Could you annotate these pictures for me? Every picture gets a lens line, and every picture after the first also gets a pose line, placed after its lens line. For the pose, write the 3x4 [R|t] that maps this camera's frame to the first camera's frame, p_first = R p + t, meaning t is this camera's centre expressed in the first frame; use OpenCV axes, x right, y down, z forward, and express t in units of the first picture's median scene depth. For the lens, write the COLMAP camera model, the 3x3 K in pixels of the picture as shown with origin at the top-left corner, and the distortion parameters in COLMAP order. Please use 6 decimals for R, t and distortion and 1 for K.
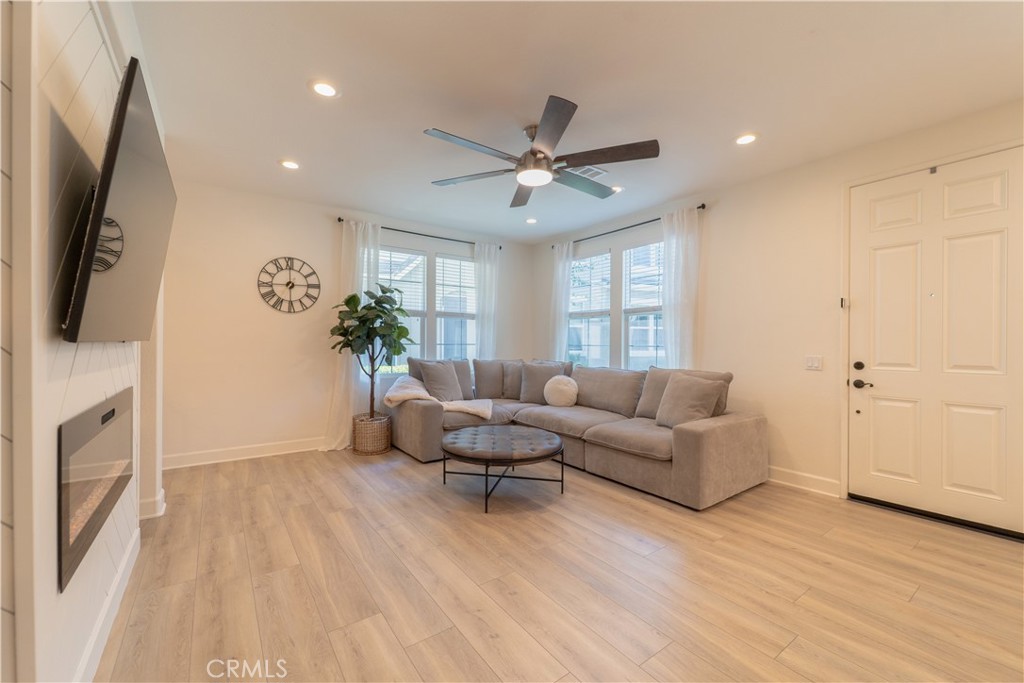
lens RADIAL K [[410.3, 0, 507.9], [0, 410.3, 345.5], [0, 0, 1]] dist [0.005451, -0.002740]
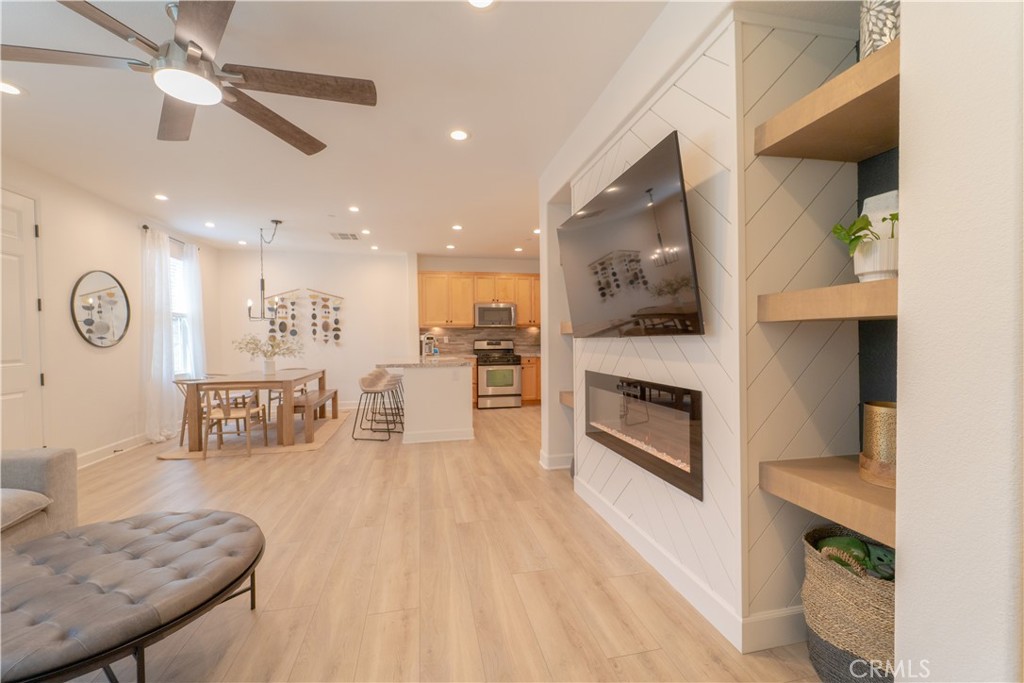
lens RADIAL K [[410.3, 0, 508.5], [0, 410.3, 344.2], [0, 0, 1]] dist [0.005451, -0.002740]
pose [[-0.918644, -0.000666, 0.395085, -0.543457], [0.008411, 0.999739, 0.021243, -0.008516], [-0.394996, 0.022838, -0.918399, 1.159631]]
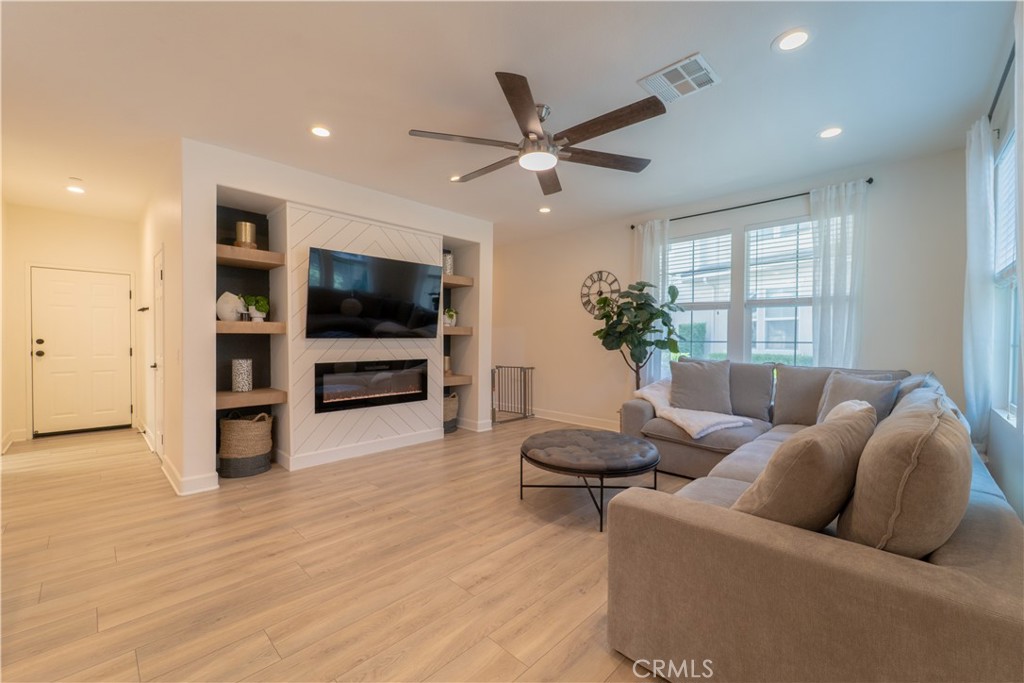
lens RADIAL K [[410.3, 0, 507.5], [0, 410.3, 346.0], [0, 0, 1]] dist [0.005451, -0.002740]
pose [[0.177804, 0.013214, -0.983977, 0.800078], [-0.010068, 0.999882, 0.011609, 0.000796], [0.984014, 0.007843, 0.177916, 0.632599]]
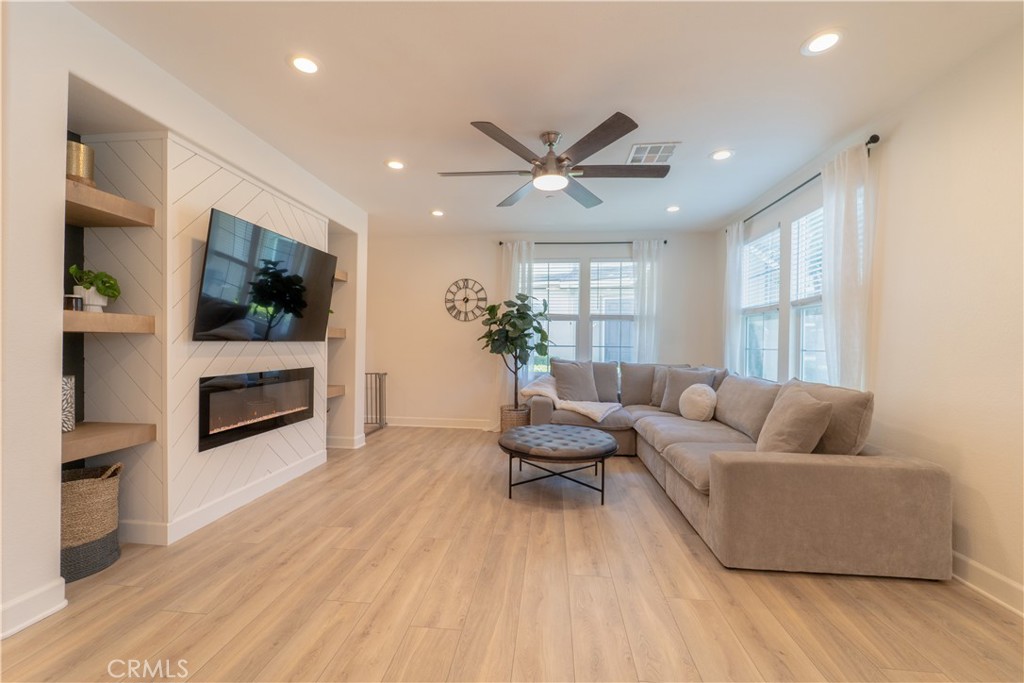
lens RADIAL K [[410.3, 0, 508.2], [0, 410.3, 346.5], [0, 0, 1]] dist [0.005451, -0.002740]
pose [[0.749558, 0.007506, -0.661896, 0.545892], [-0.012154, 0.999923, -0.002425, 0.003273], [0.661827, 0.009862, 0.749592, 0.138768]]
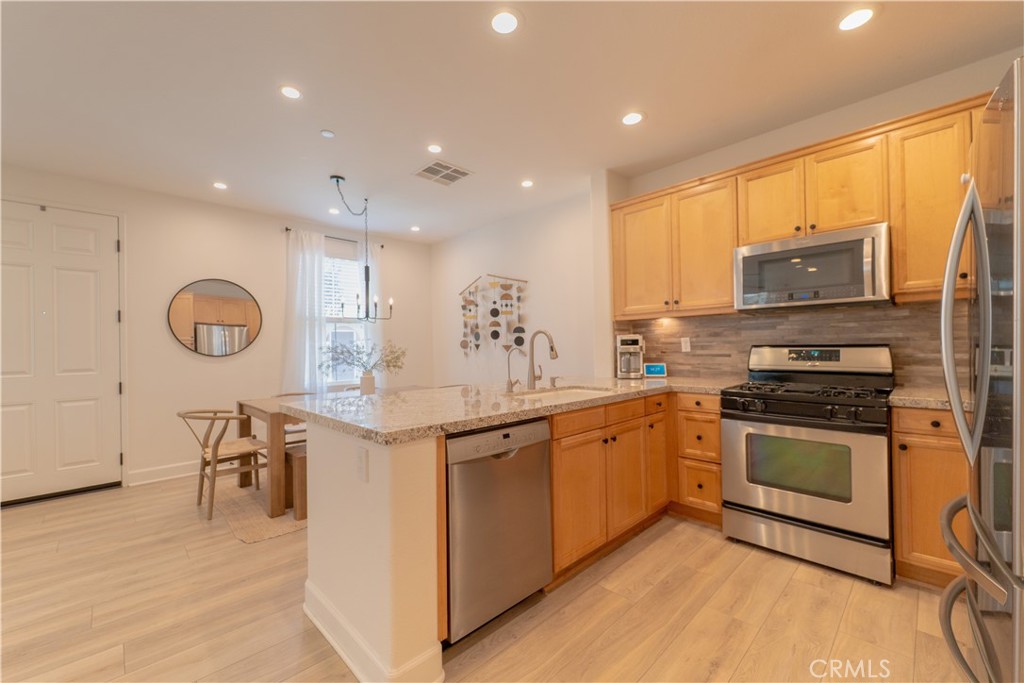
lens RADIAL K [[410.3, 0, 508.4], [0, 410.3, 344.4], [0, 0, 1]] dist [0.005451, -0.002740]
pose [[-0.153913, 0.005453, 0.988069, -0.278521], [0.022257, 0.999750, -0.002051, 0.002816], [-0.987834, 0.021676, -0.153996, -0.115226]]
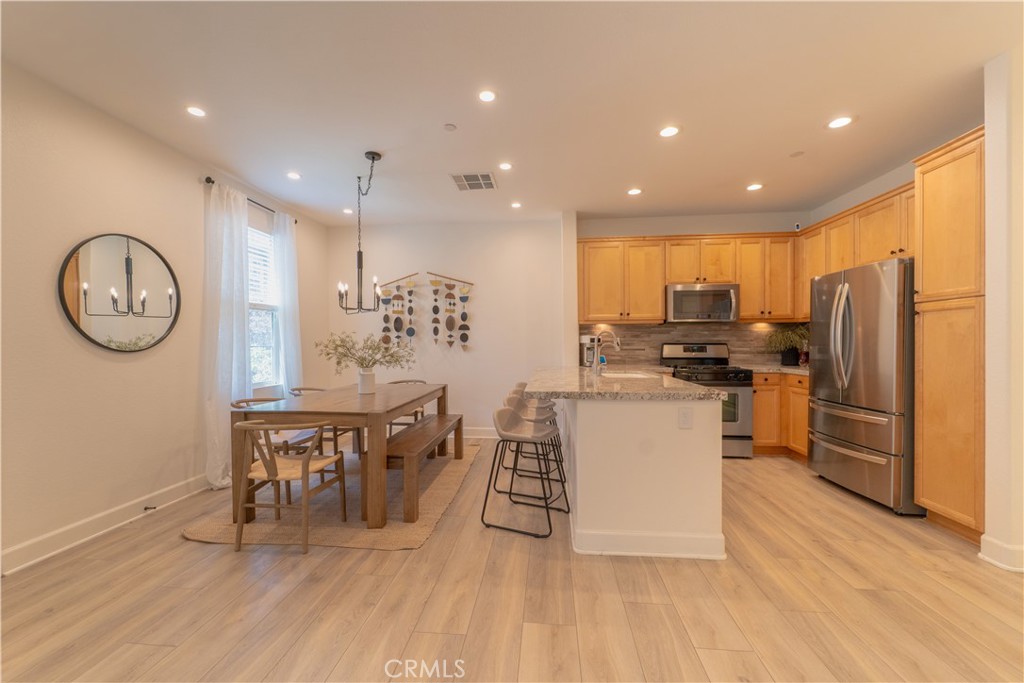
lens RADIAL K [[410.3, 0, 507.9], [0, 410.3, 344.8], [0, 0, 1]] dist [0.005451, -0.002740]
pose [[-0.753682, -0.005753, 0.657215, -0.050209], [0.006068, 0.999858, 0.015711, -0.005638], [-0.657212, 0.015829, -0.753540, 0.639187]]
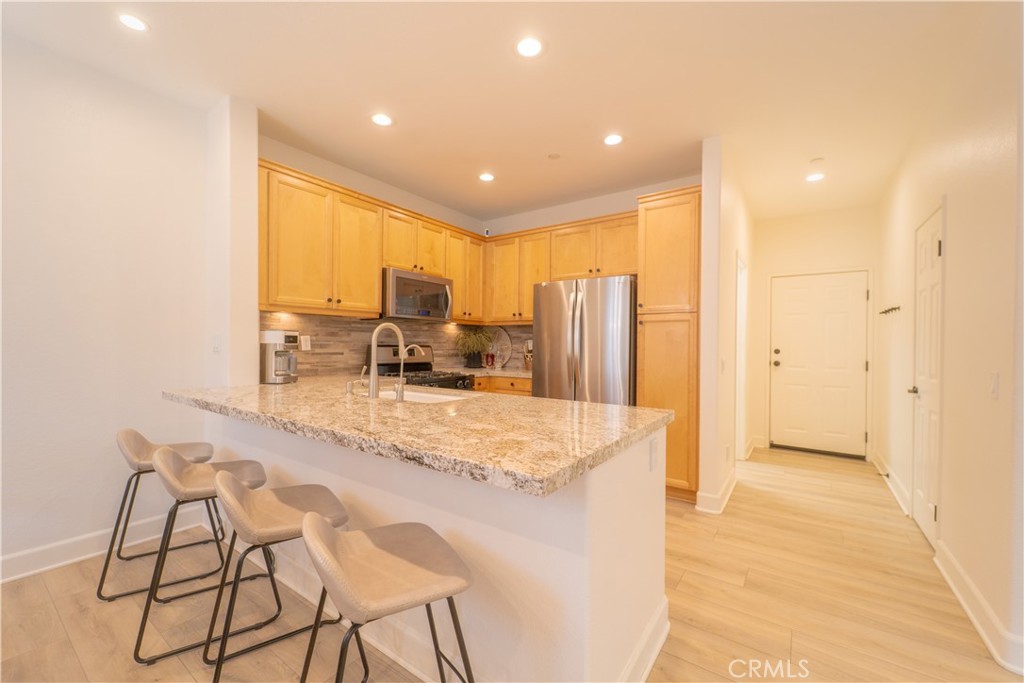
lens RADIAL K [[410.3, 0, 507.5], [0, 410.3, 343.9], [0, 0, 1]] dist [0.005451, -0.002740]
pose [[-0.945905, -0.014259, -0.324129, 0.464304], [-0.016511, 0.999855, 0.004198, 0.001282], [0.324022, 0.009322, -0.946004, 0.345149]]
